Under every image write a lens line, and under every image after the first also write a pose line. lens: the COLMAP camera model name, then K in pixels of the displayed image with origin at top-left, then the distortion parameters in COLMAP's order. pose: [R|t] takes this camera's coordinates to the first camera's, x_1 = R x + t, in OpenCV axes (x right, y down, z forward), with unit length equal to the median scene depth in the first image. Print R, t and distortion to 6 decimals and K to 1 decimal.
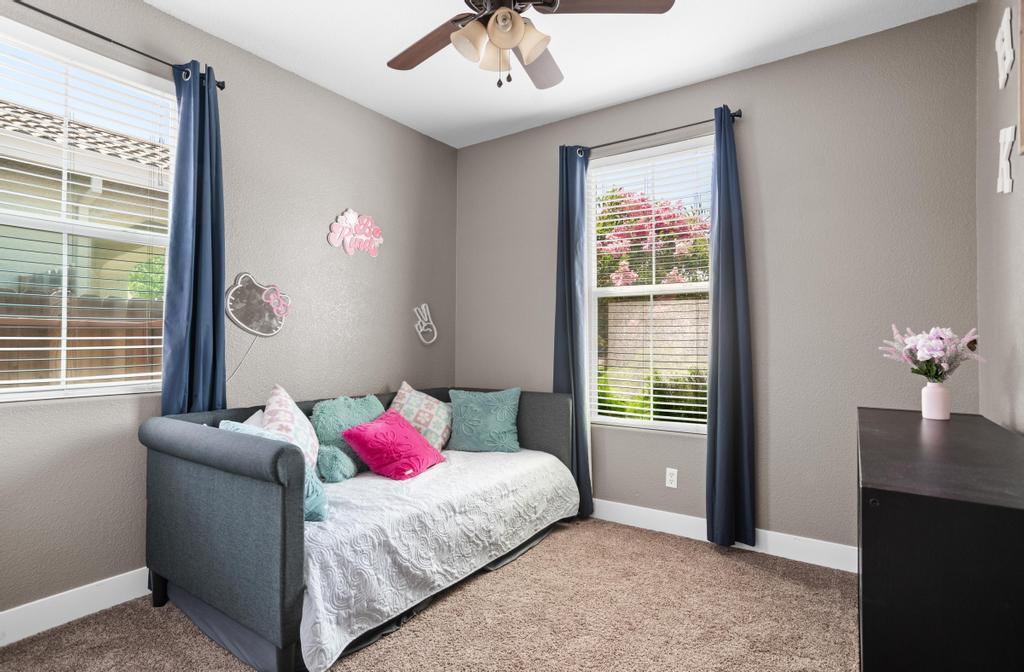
lens RADIAL K [[502.3, 0, 509.0], [0, 502.3, 329.3], [0, 0, 1]] dist [-0.001251, 0.000271]
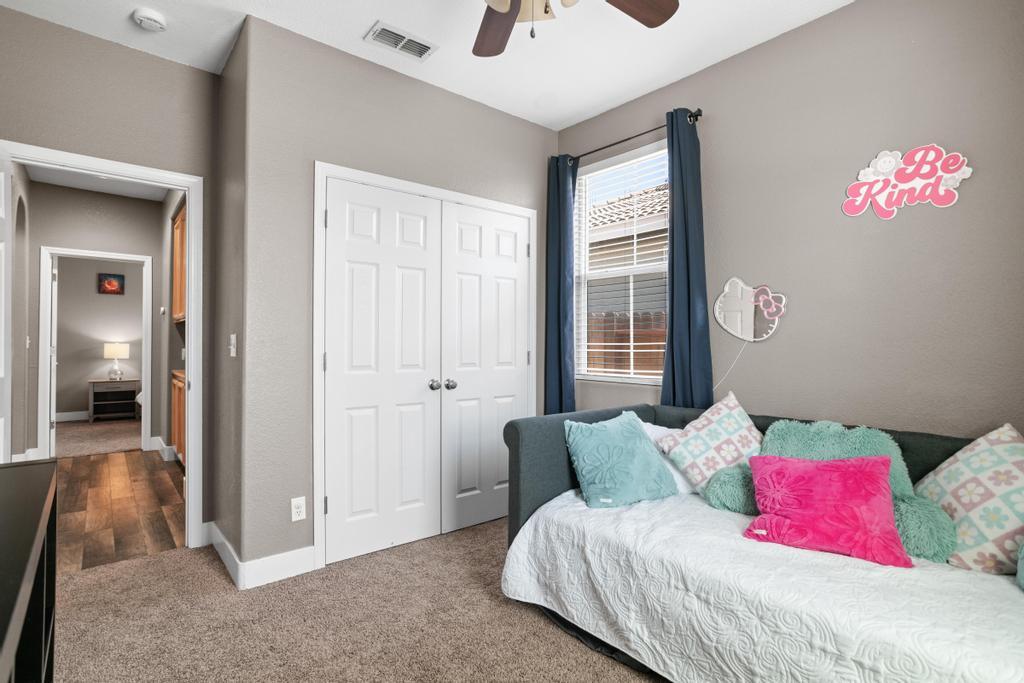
lens RADIAL K [[505.3, 0, 507.5], [0, 505.3, 336.1], [0, 0, 1]] dist [-0.023956, 0.014377]
pose [[-0.248096, -0.023458, -0.968451, 0.685175], [0.015633, 0.999480, -0.028214, 0.030538], [0.968609, -0.022139, -0.247600, 1.004693]]
